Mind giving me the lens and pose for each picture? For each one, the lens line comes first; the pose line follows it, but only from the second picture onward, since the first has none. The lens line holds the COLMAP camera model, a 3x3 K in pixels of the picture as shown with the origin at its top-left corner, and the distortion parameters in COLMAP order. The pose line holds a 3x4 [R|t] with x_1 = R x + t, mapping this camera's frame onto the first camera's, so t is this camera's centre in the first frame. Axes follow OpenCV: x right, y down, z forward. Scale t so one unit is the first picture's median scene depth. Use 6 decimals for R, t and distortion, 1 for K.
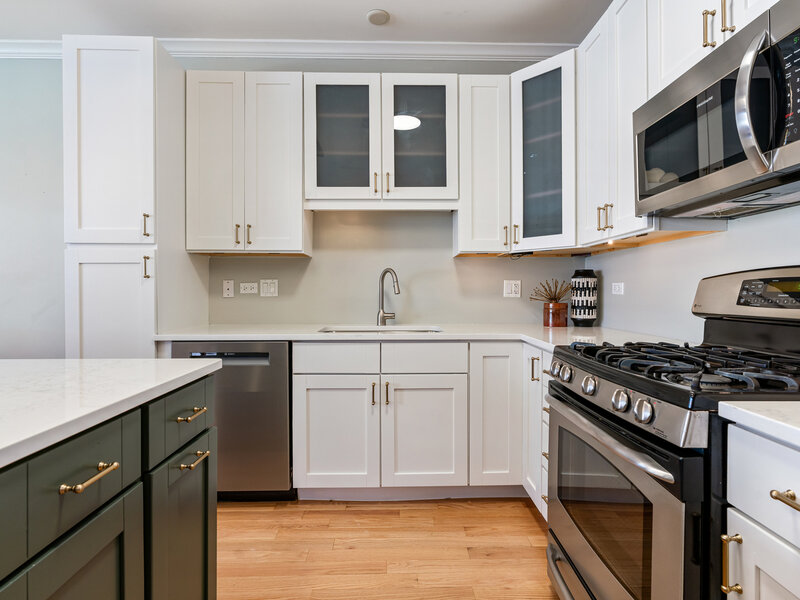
lens RADIAL K [[421.6, 0, 404.3], [0, 421.6, 294.3], [0, 0, 1]] dist [-0.010020, 0.000440]
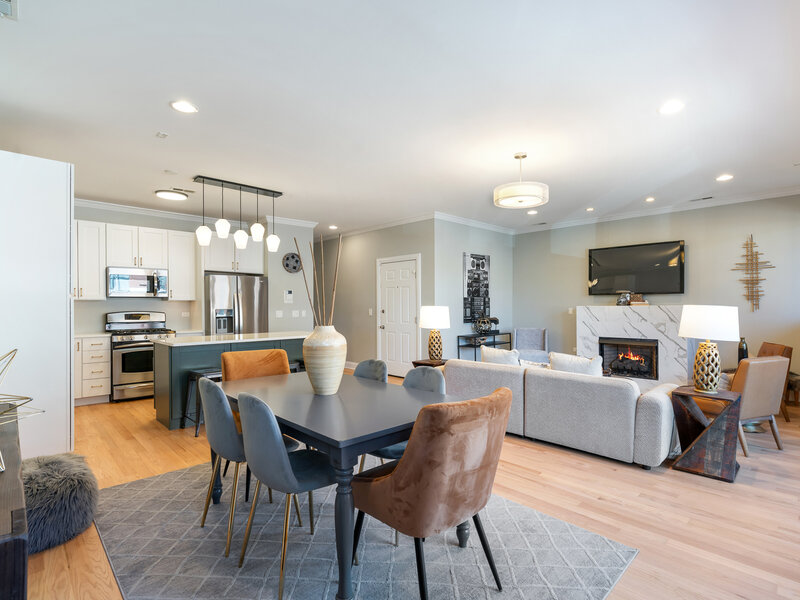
lens RADIAL K [[409.1, 0, 402.5], [0, 409.1, 307.1], [0, 0, 1]] dist [-0.009870, -0.000078]
pose [[-0.673171, 0.003798, 0.739477, -2.695066], [0.008974, 0.999955, 0.003034, -0.059957], [-0.739432, 0.008679, -0.673175, 1.073978]]
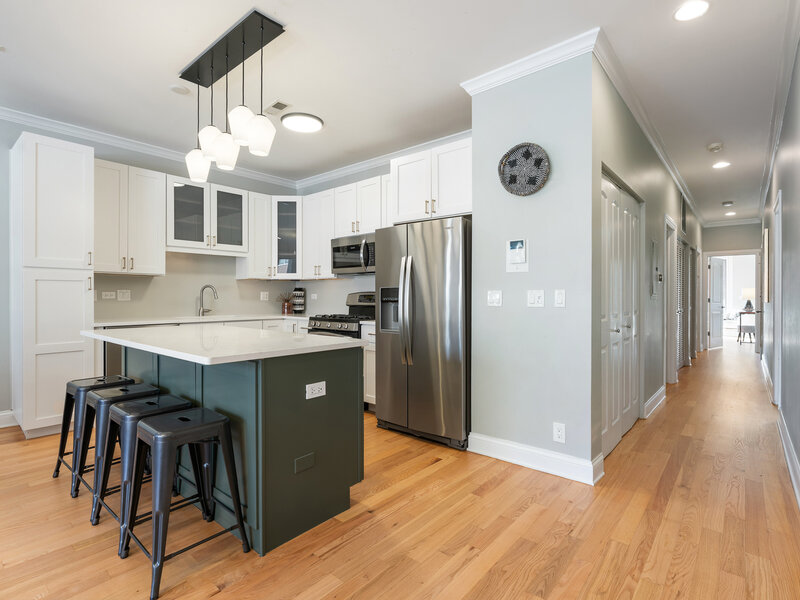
lens RADIAL K [[404.7, 0, 402.9], [0, 404.7, 297.0], [0, 0, 1]] dist [-0.005995, 0.000121]
pose [[0.664232, 0.001342, 0.747526, -0.952953], [-0.000288, 0.999999, -0.001539, -0.007612], [-0.747527, 0.000807, 0.664231, -0.981108]]
